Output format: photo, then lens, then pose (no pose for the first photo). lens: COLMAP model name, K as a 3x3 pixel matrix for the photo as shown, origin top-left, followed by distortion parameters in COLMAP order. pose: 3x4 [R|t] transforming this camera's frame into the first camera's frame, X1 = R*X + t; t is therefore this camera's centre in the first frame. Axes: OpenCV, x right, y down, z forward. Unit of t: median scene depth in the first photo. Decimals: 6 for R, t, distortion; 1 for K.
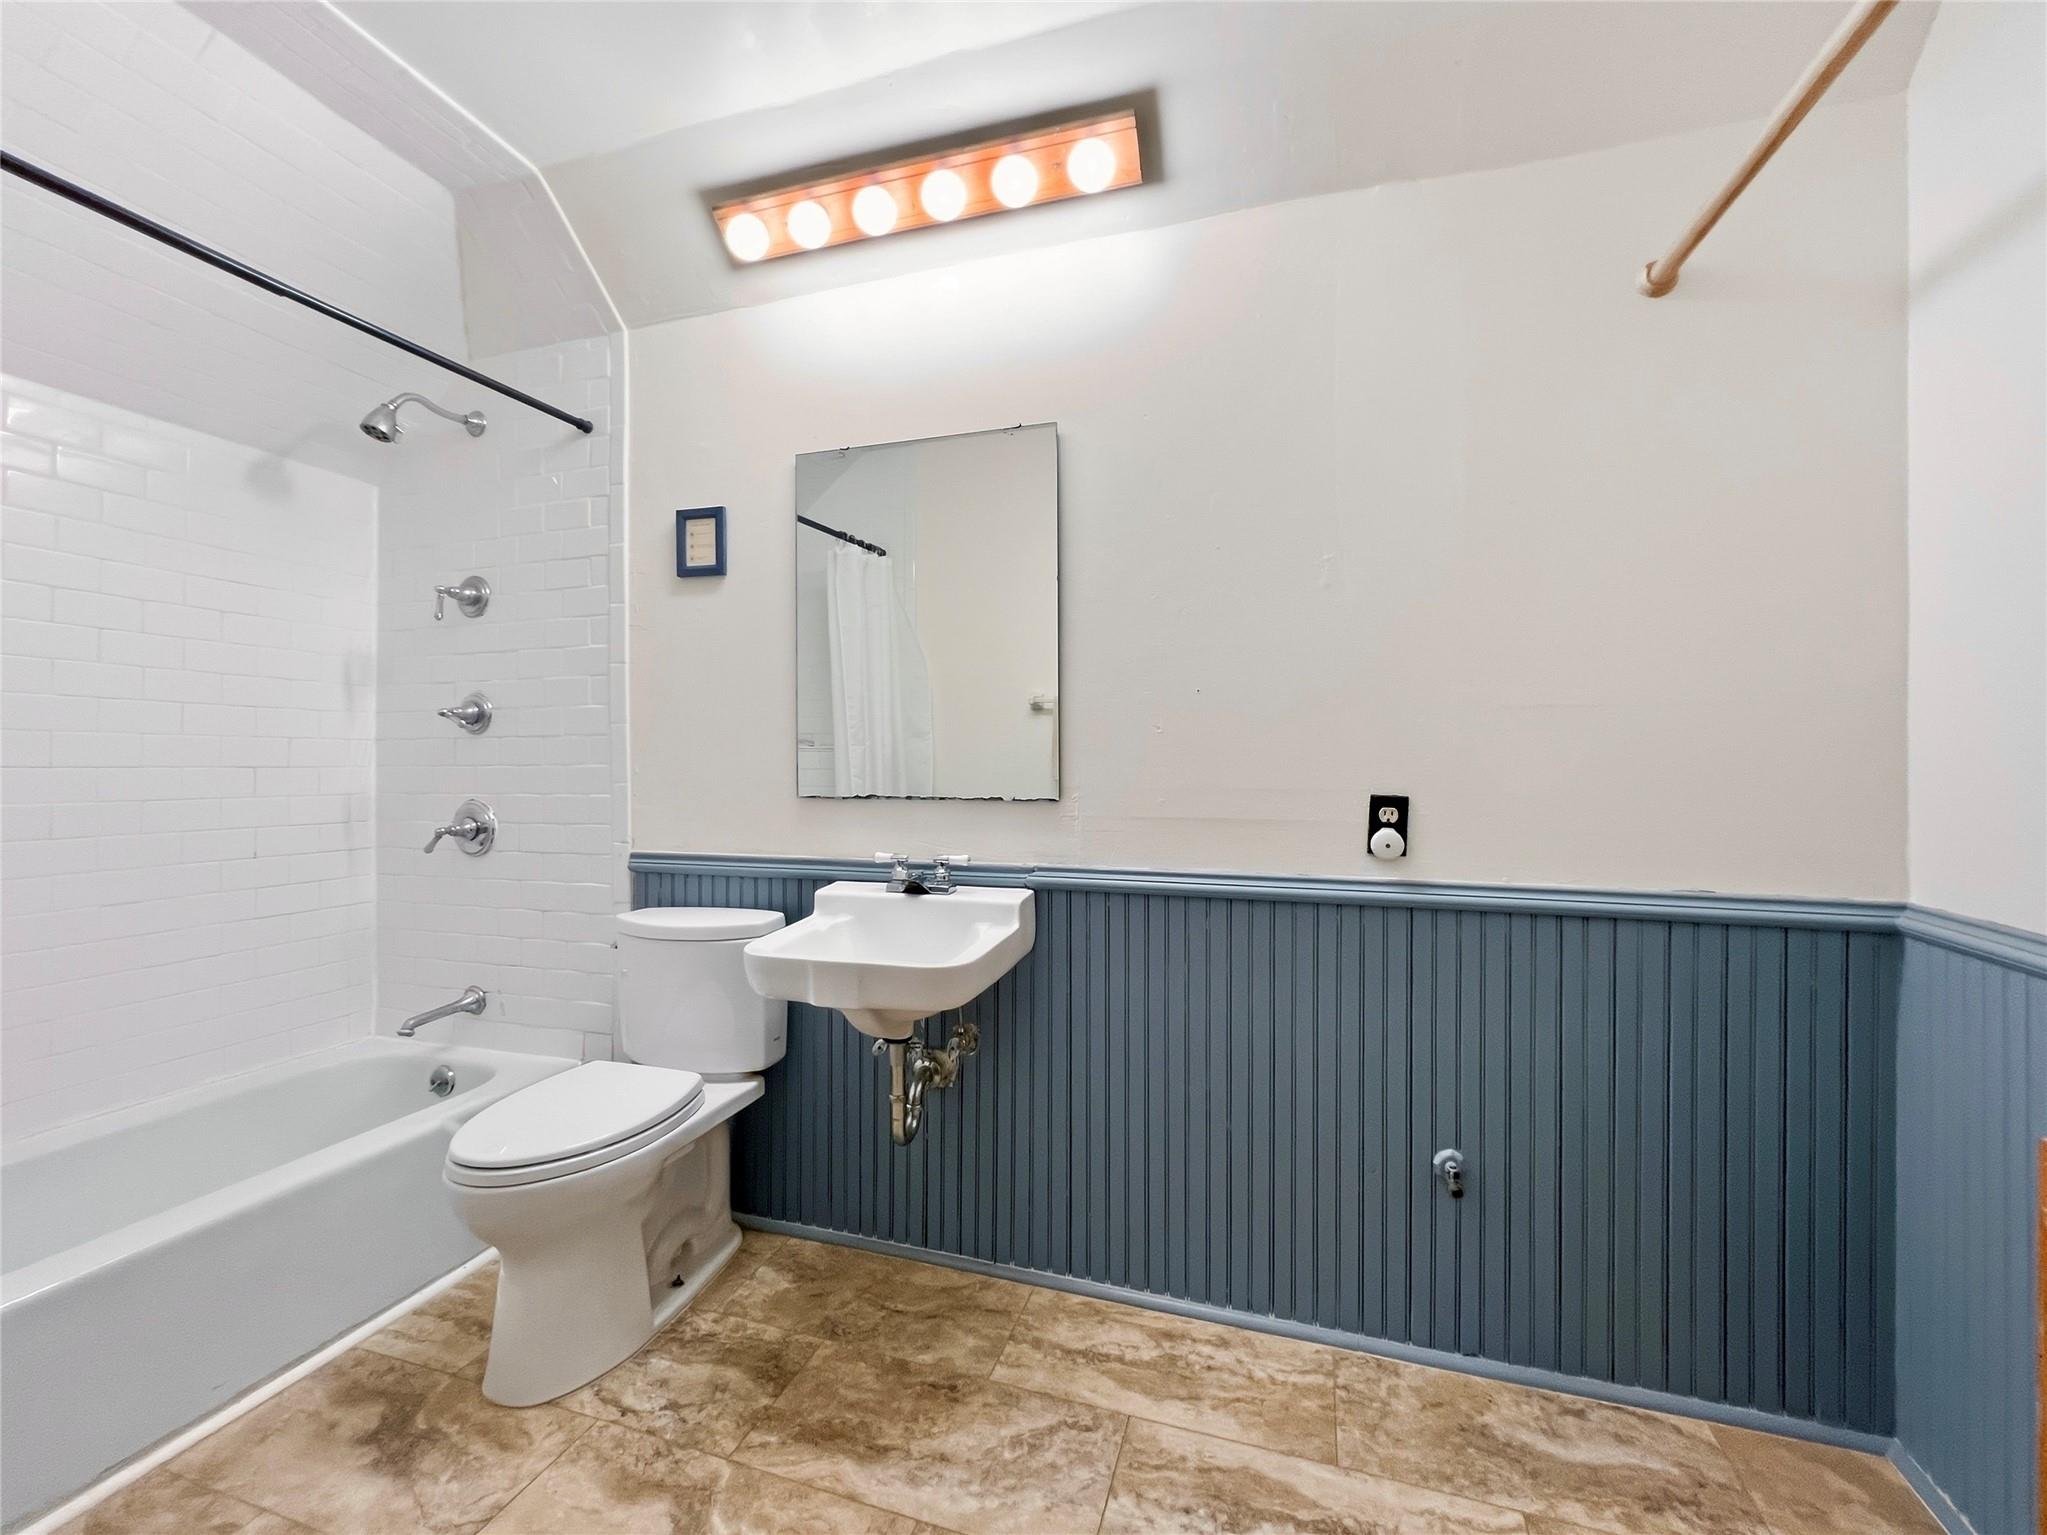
lens RADIAL K [[856.4, 0, 1012.2], [0, 856.4, 764.7], [0, 0, 1]] dist [0.003351, -0.002910]
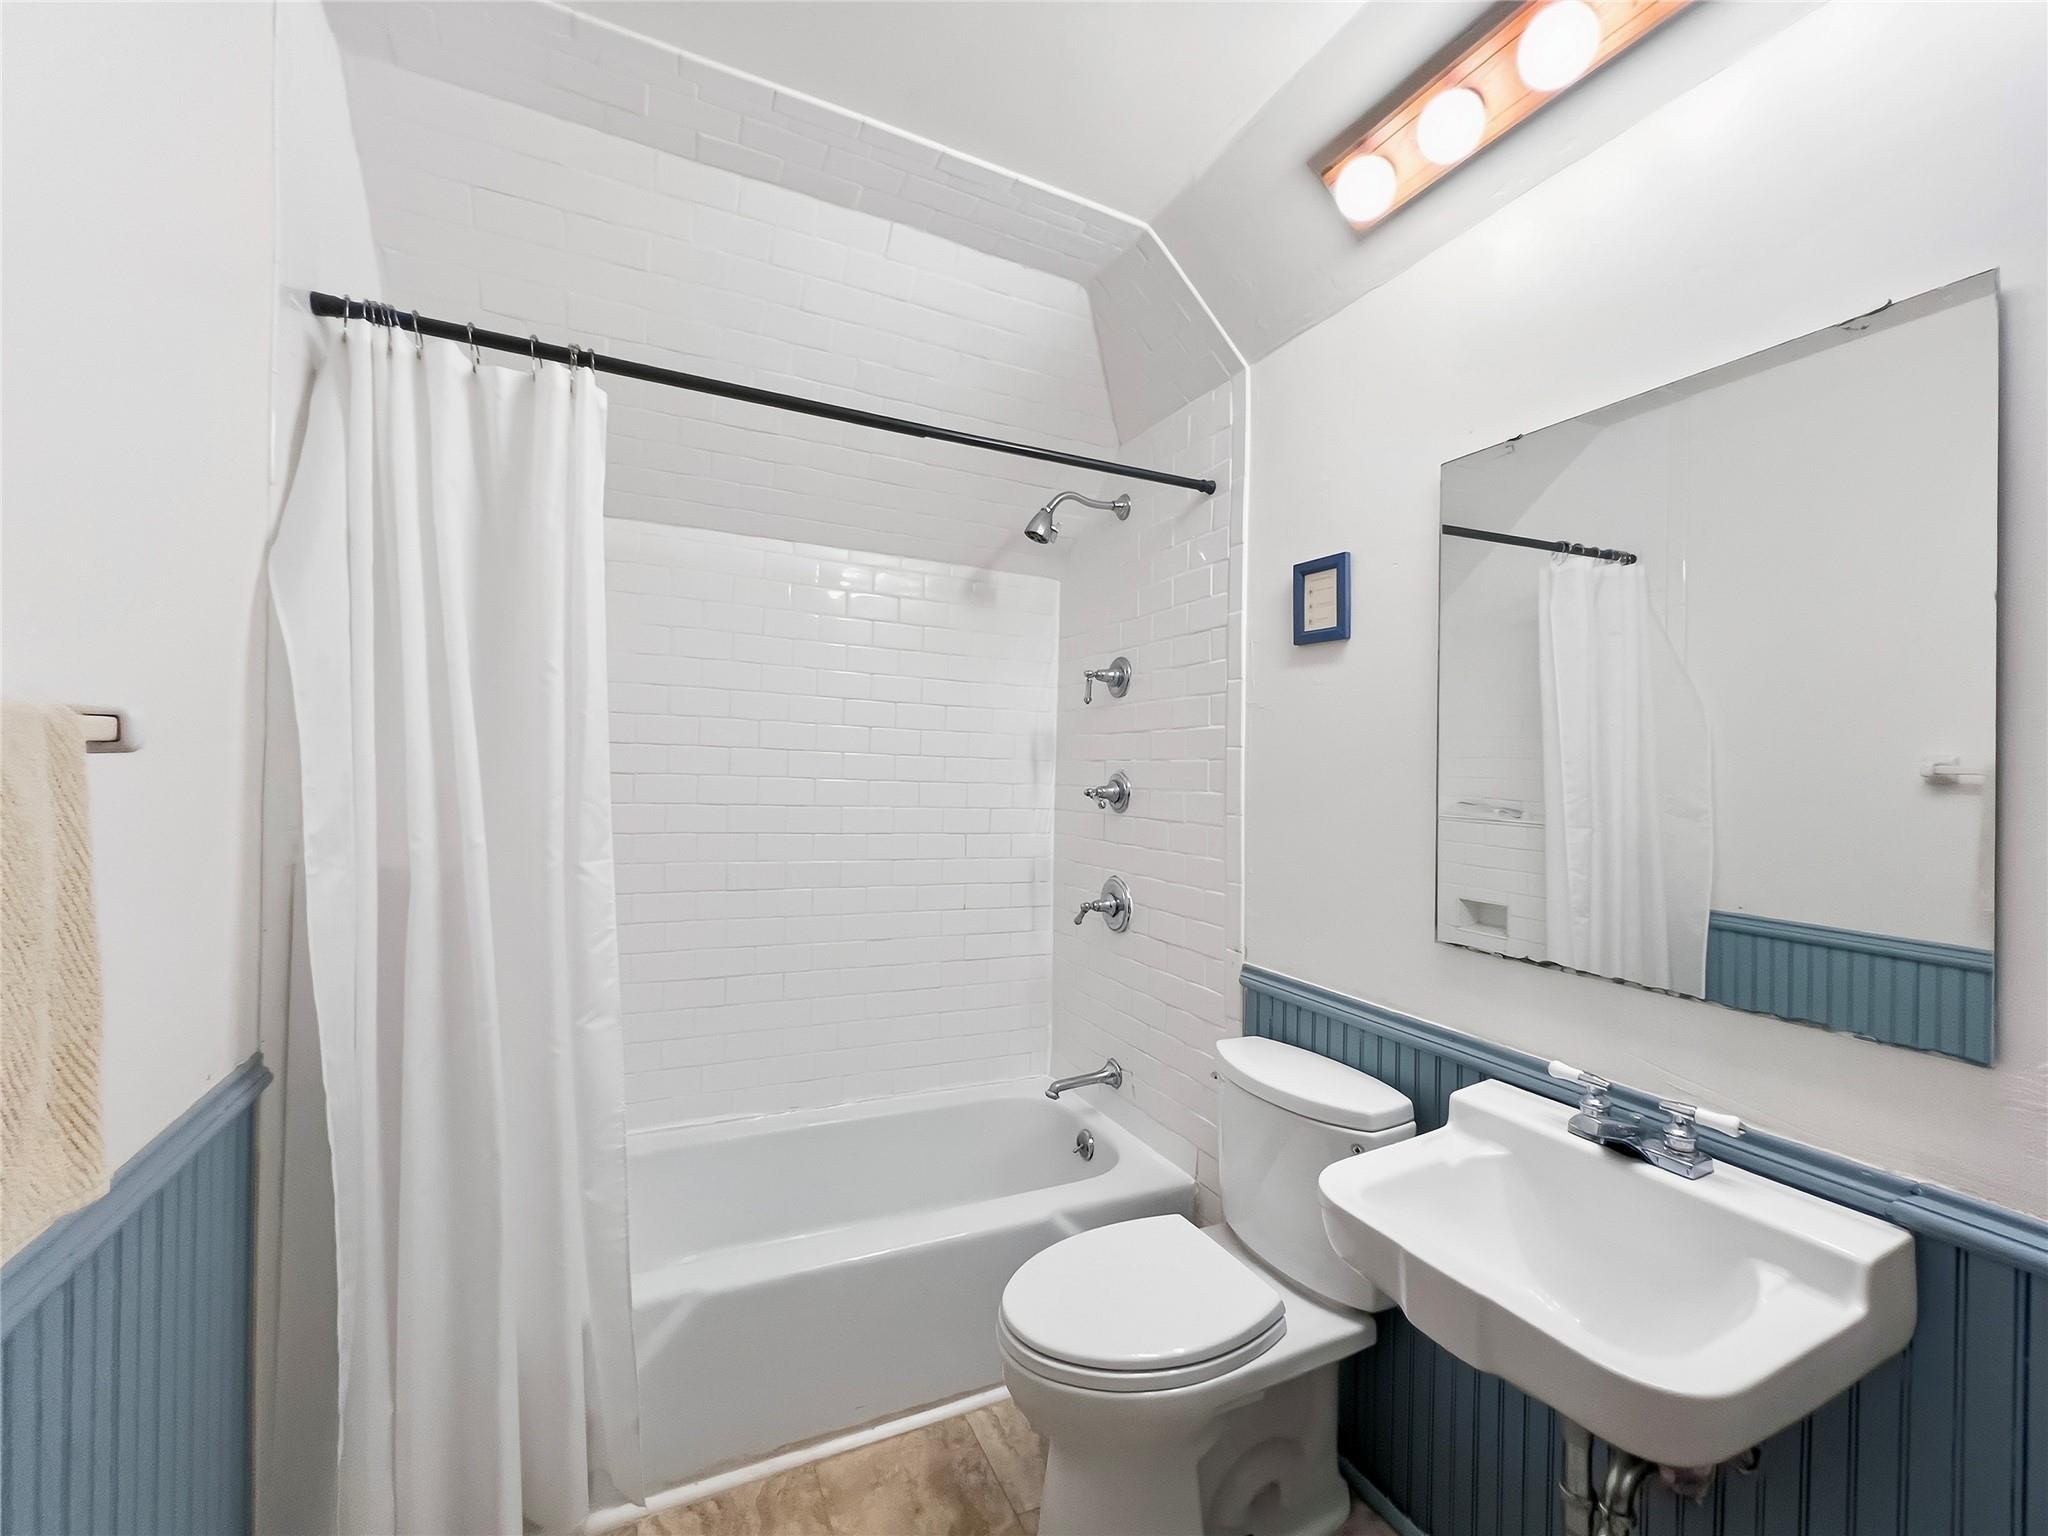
lens RADIAL K [[856.8, 0, 1012.7], [0, 856.8, 765.2], [0, 0, 1]] dist [0.003351, -0.002910]
pose [[0.696253, 0.012834, -0.717682, 0.011961], [-0.034401, 0.999288, -0.015504, -0.080279], [0.716972, 0.035484, 0.696199, 0.233448]]
